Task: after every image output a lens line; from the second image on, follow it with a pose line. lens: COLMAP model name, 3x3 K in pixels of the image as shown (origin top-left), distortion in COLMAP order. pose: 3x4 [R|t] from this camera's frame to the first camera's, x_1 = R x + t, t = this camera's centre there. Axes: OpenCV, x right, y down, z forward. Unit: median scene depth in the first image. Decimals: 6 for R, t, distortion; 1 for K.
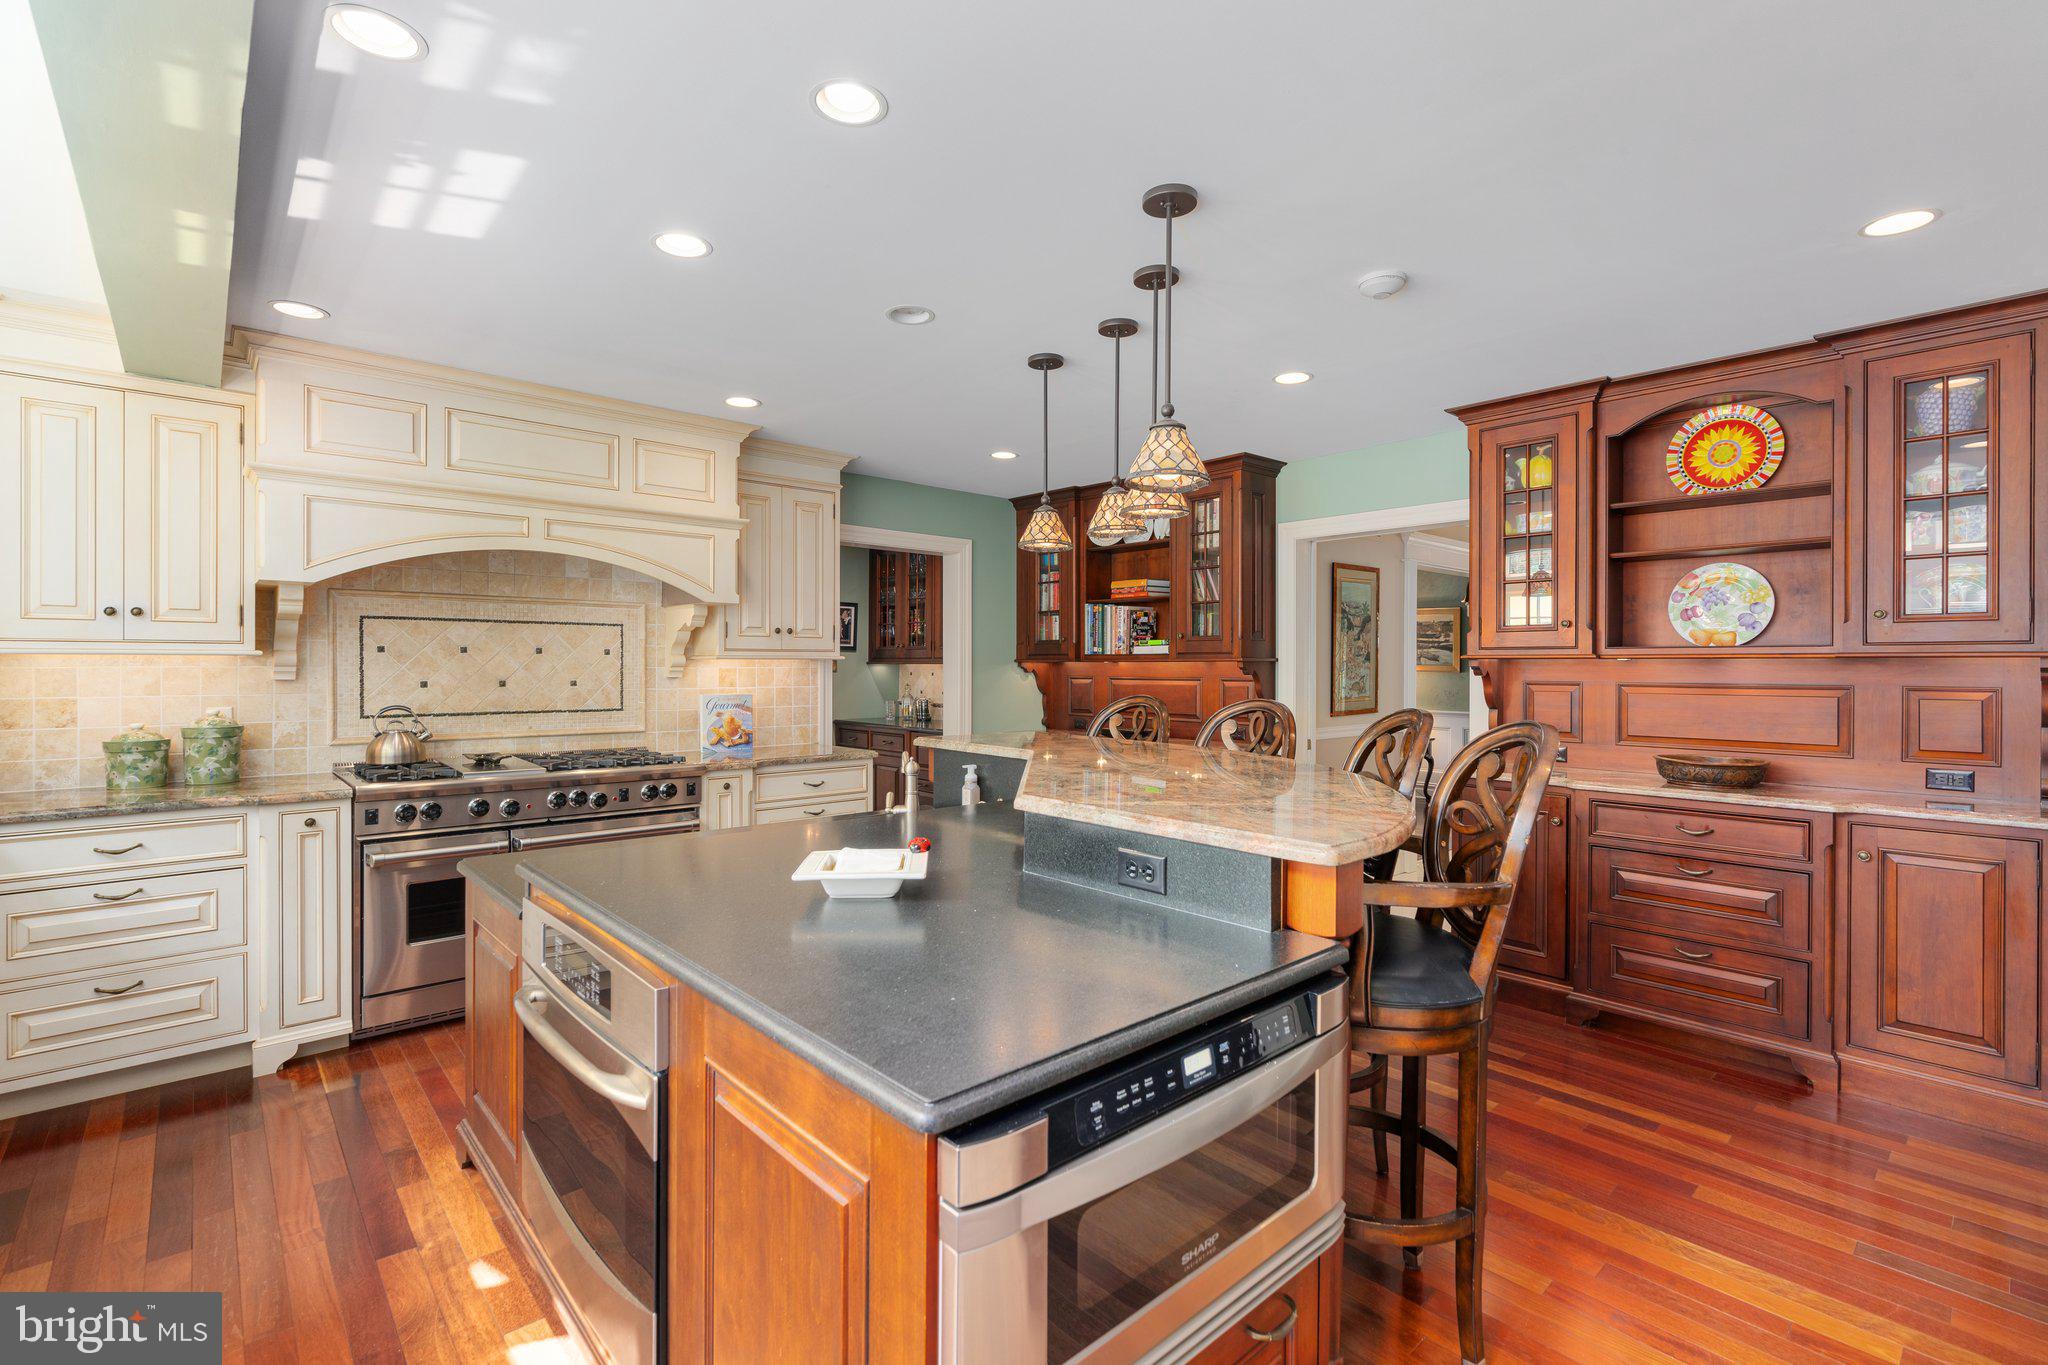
lens RADIAL K [[933.6, 0, 999.9], [0, 933.6, 647.9], [0, 0, 1]] dist [-0.006049, 0.000952]
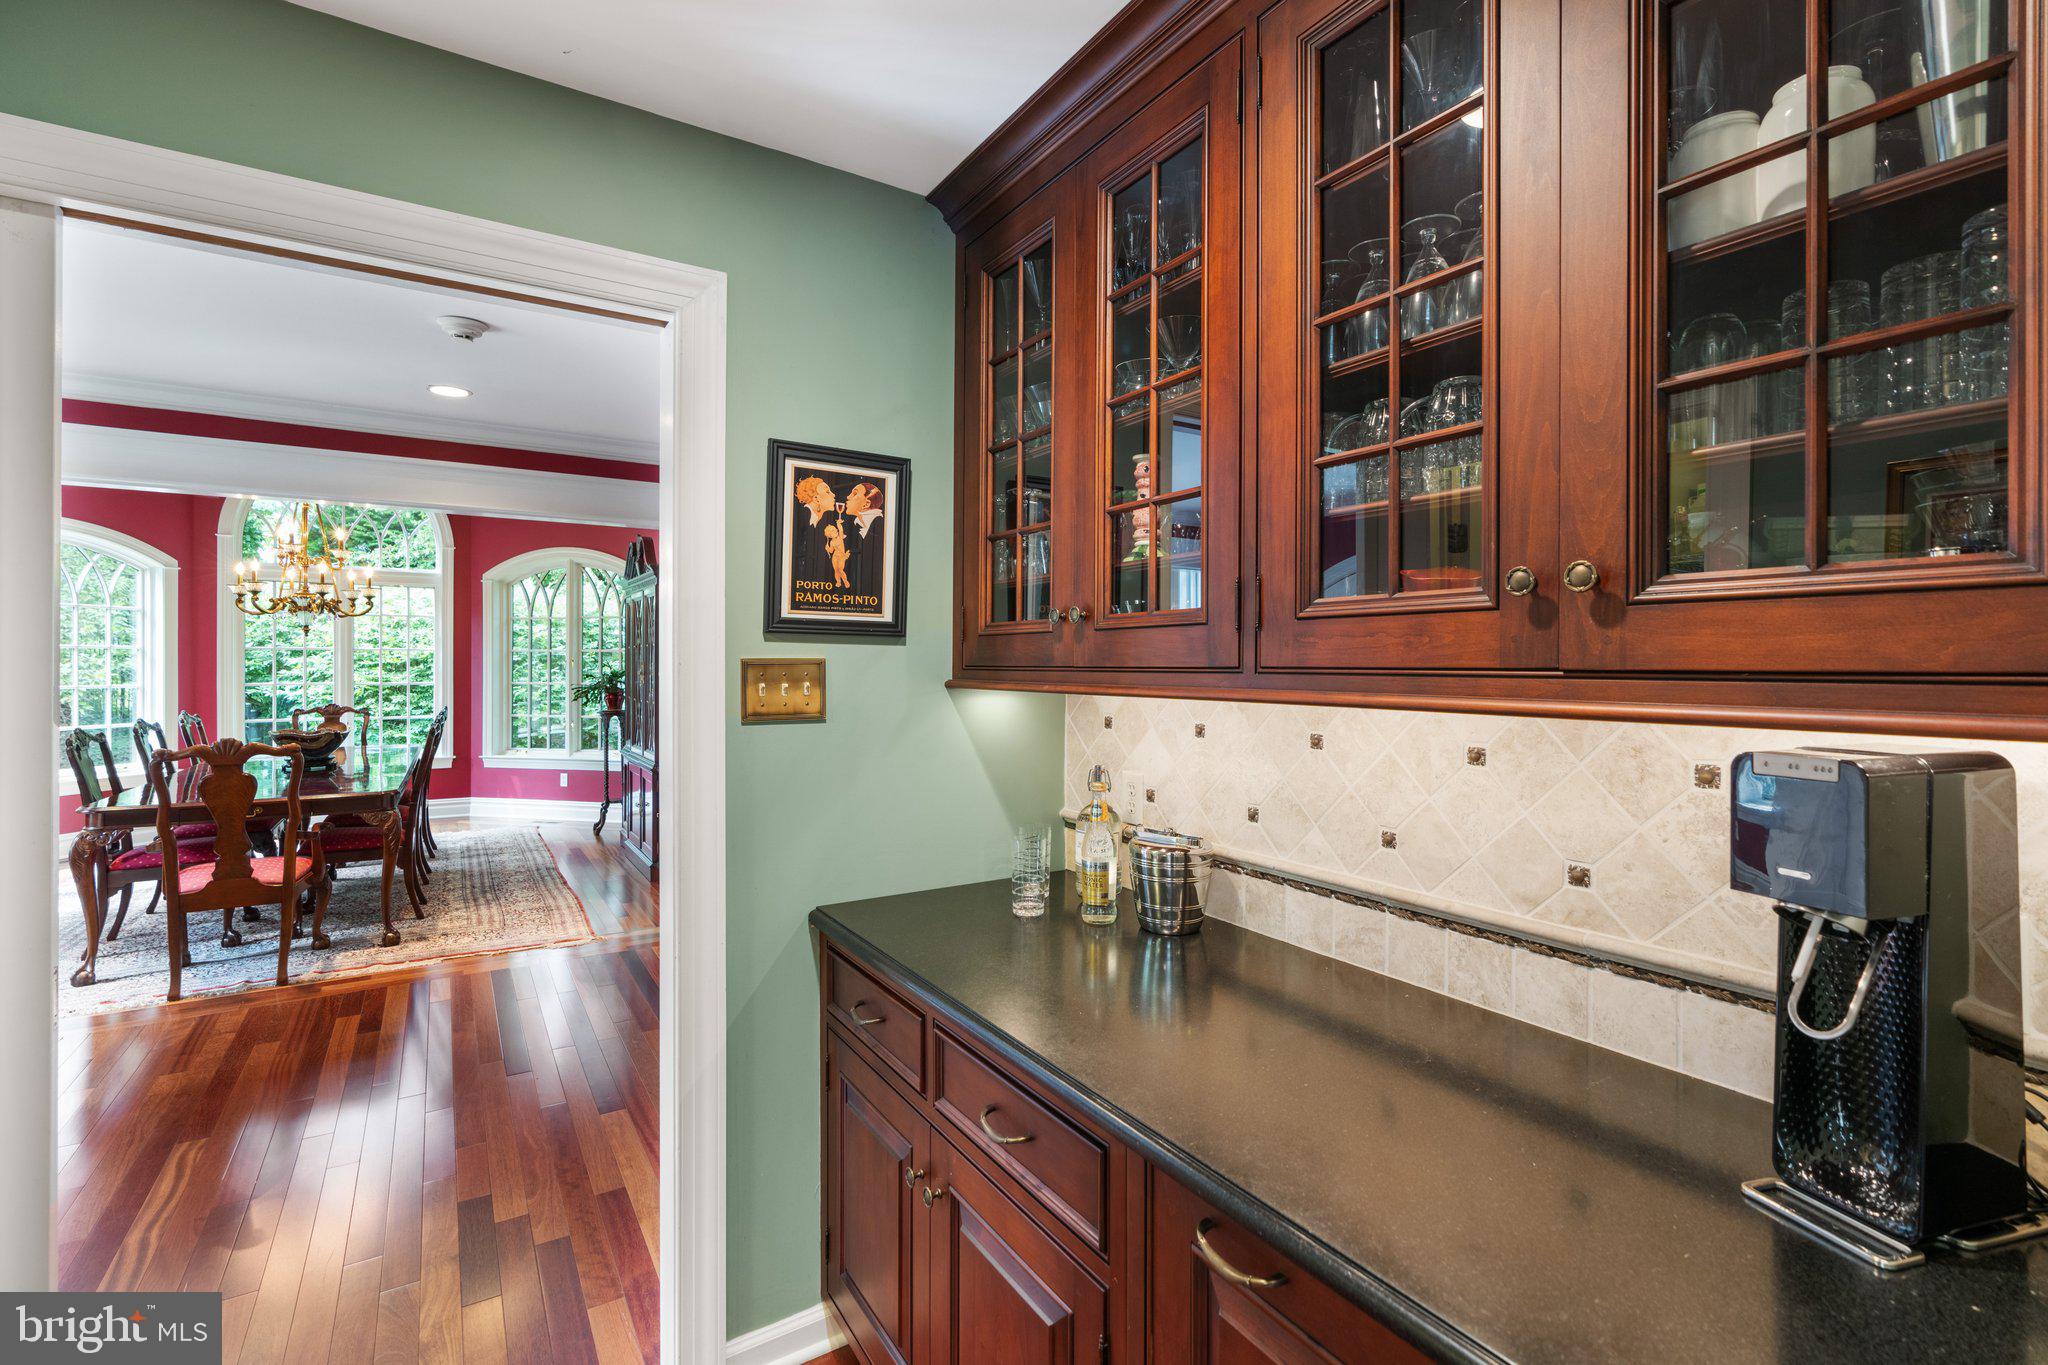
lens RADIAL K [[933.6, 0, 1023.2], [0, 933.6, 680.0], [0, 0, 1]] dist [-0.006049, 0.000952]
pose [[0.988797, 0.003138, -0.149234, -0.081973], [-0.002392, 0.999984, 0.005180, 0.013261], [0.149248, -0.004765, 0.988788, 0.747774]]
